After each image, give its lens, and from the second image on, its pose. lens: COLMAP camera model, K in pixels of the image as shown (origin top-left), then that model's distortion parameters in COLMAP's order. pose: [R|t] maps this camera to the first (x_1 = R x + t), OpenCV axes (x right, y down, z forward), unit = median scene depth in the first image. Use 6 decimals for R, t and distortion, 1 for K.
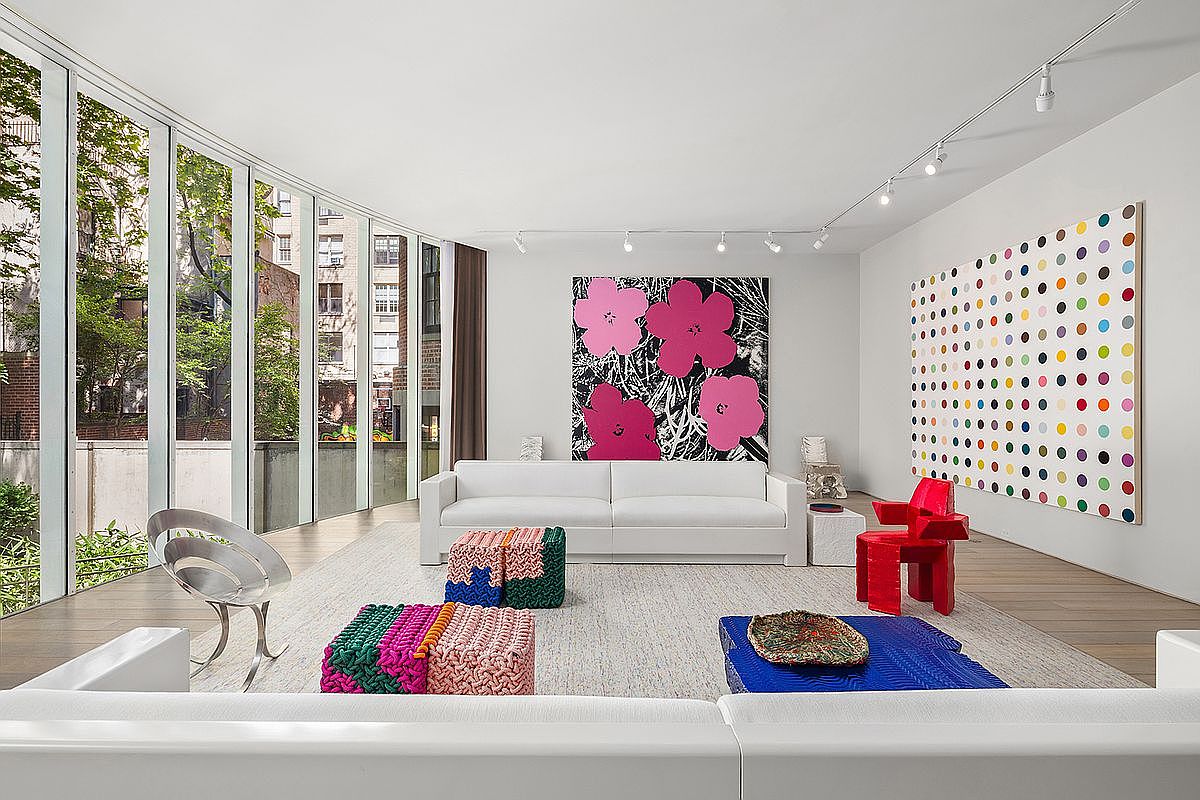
lens RADIAL K [[586.7, 0, 597.7], [0, 586.7, 398.2], [0, 0, 1]] dist [0.003881, -0.002107]
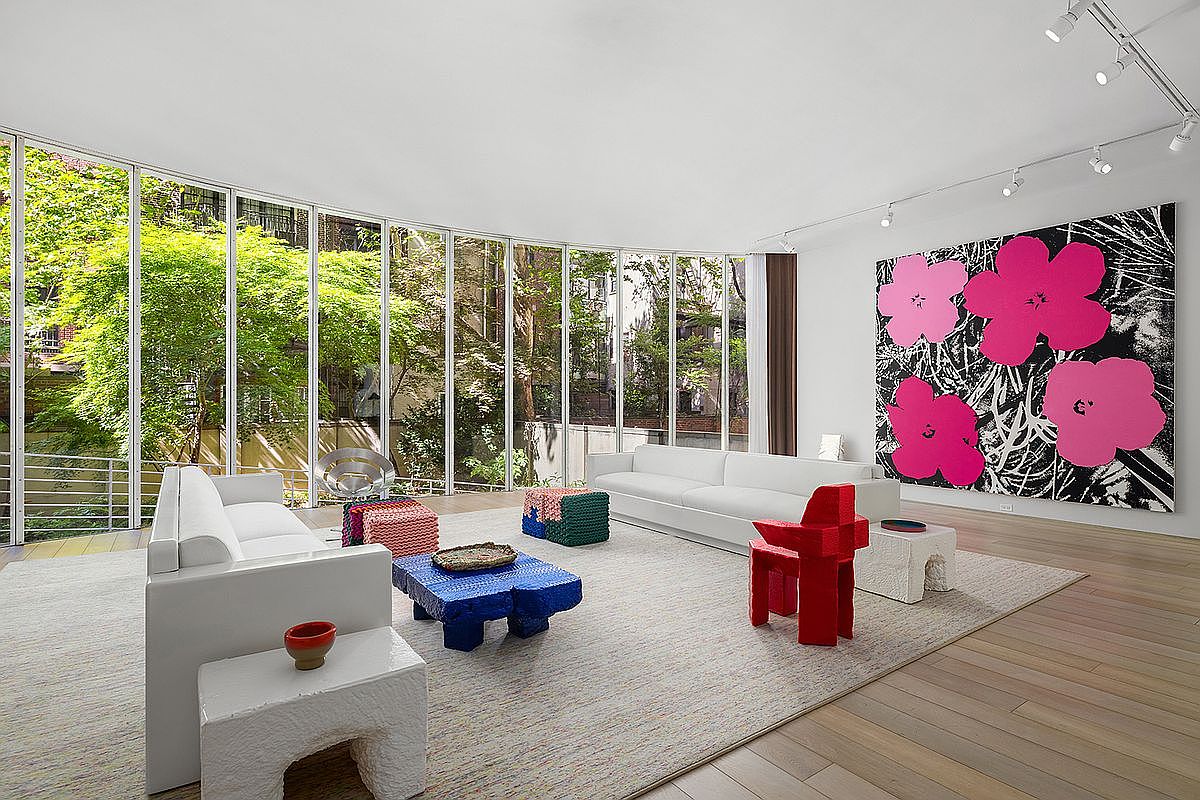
lens RADIAL K [[586.7, 0, 594.4], [0, 586.7, 400.0], [0, 0, 1]] dist [0.003881, -0.002107]
pose [[0.575595, -0.005010, -0.817719, 0.451151], [0.003055, 0.999987, -0.003976, 0.010639], [0.817729, -0.000210, 0.575603, 0.115328]]
